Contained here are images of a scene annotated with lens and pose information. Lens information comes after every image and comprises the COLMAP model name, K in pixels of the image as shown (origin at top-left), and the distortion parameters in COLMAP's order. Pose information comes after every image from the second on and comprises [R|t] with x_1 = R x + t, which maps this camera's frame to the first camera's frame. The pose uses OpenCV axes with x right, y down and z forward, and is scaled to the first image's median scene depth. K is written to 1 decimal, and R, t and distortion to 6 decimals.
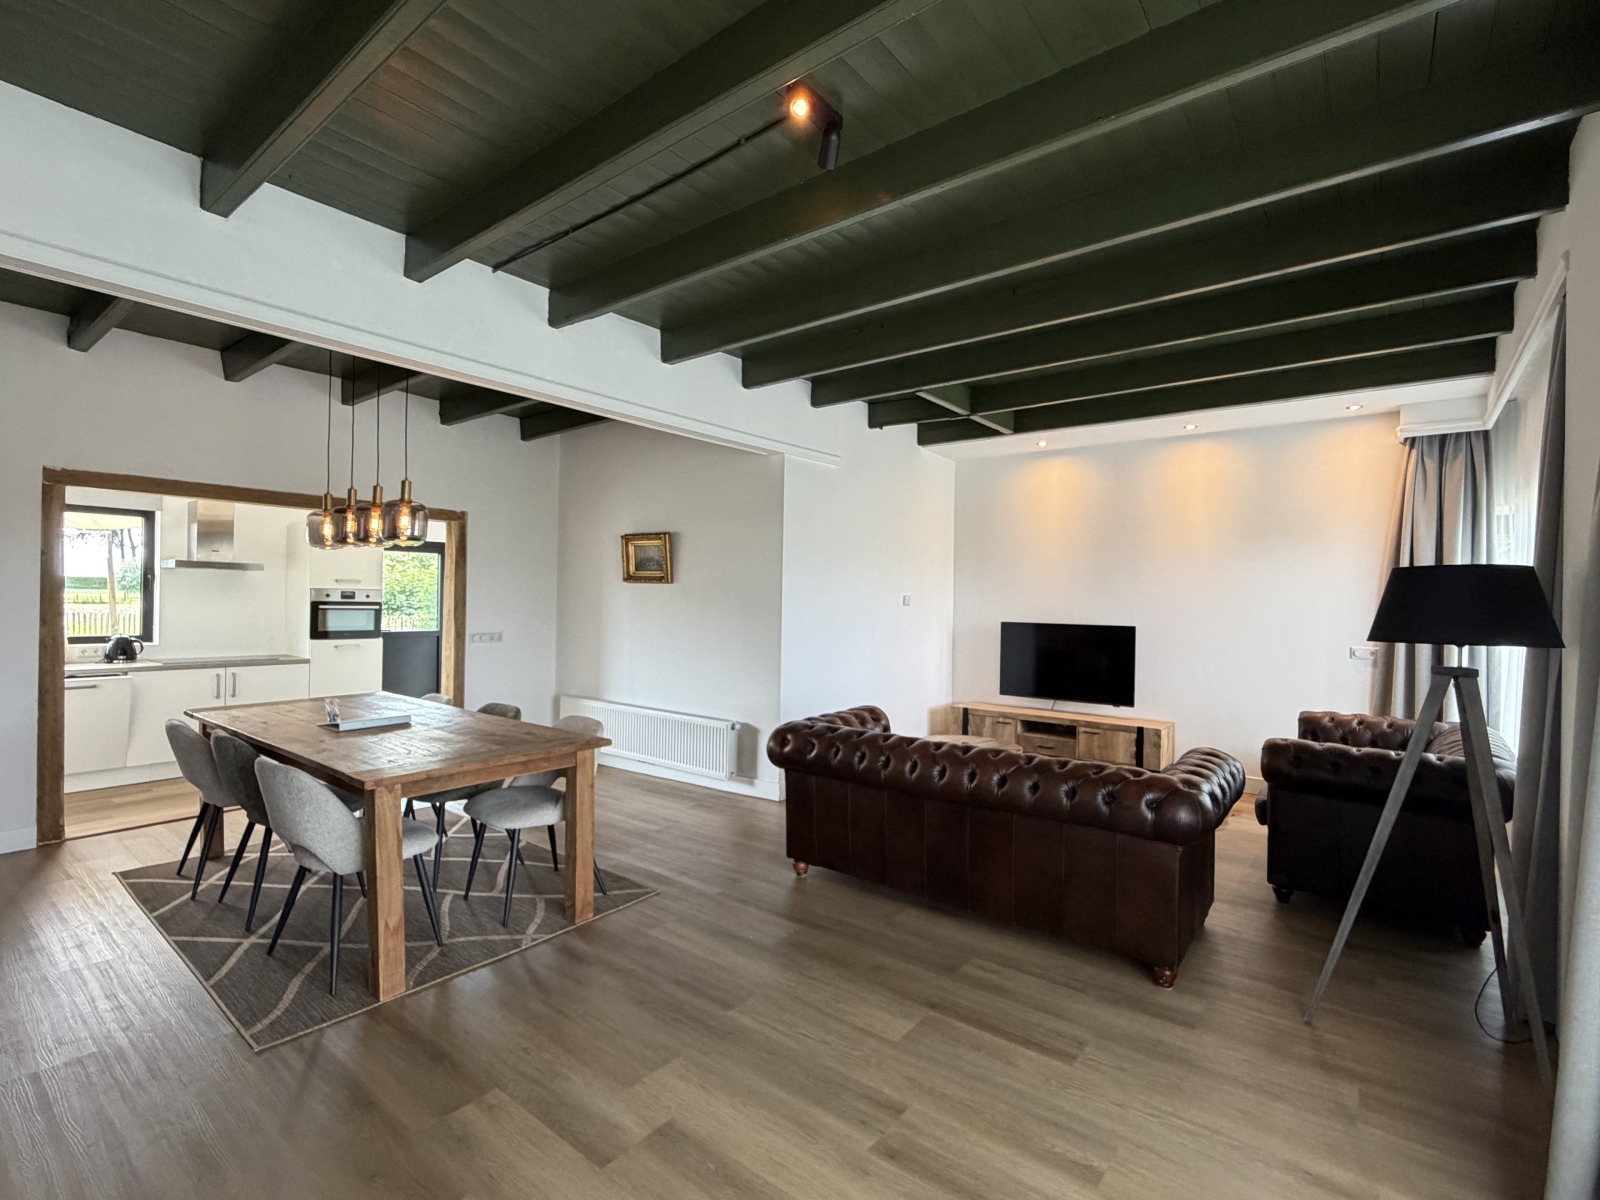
lens RADIAL K [[761.6, 0, 801.2], [0, 761.6, 603.6], [0, 0, 1]] dist [-0.000492, -0.000755]
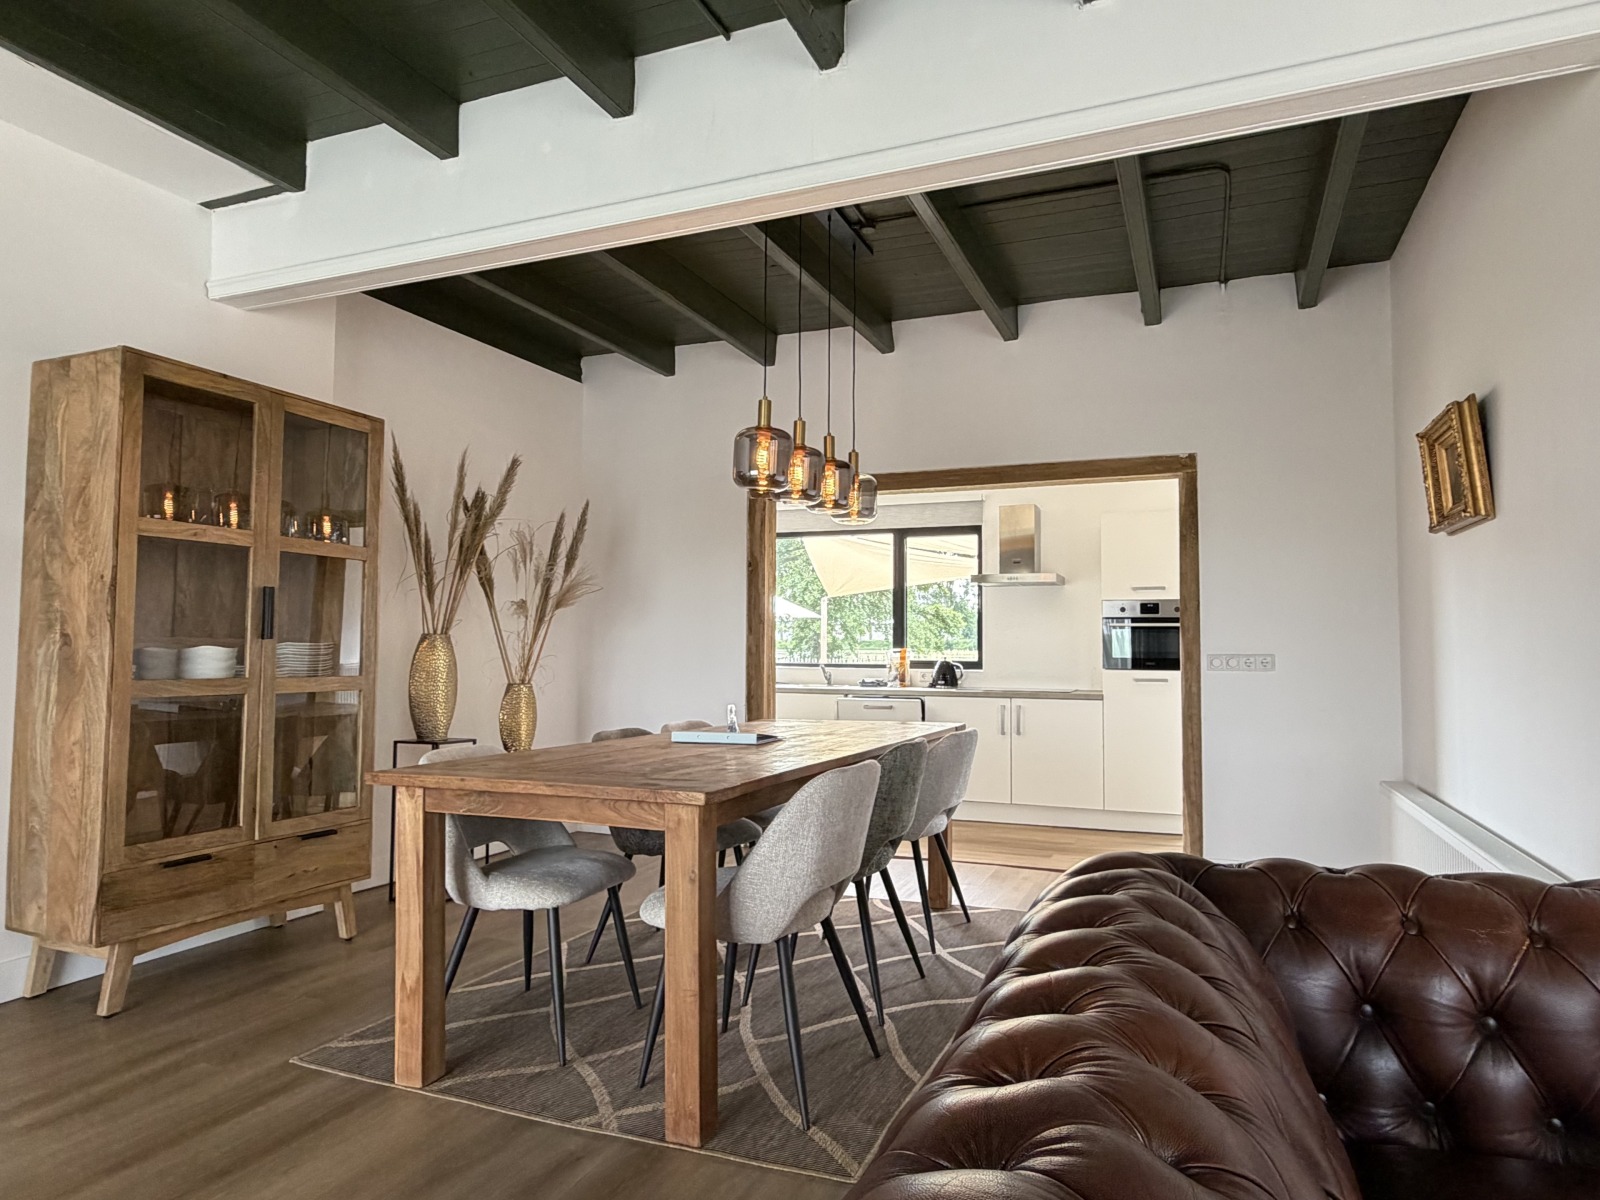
lens RADIAL K [[962.0, 0, 803.8], [0, 962.0, 601.7], [0, 0, 1]] dist [0.002157, 0.000162]
pose [[0.269960, -0.068842, -0.960407, 0.217318], [-0.004409, 0.997342, -0.072728, 0.057756], [0.962861, 0.023868, 0.268939, 0.512465]]
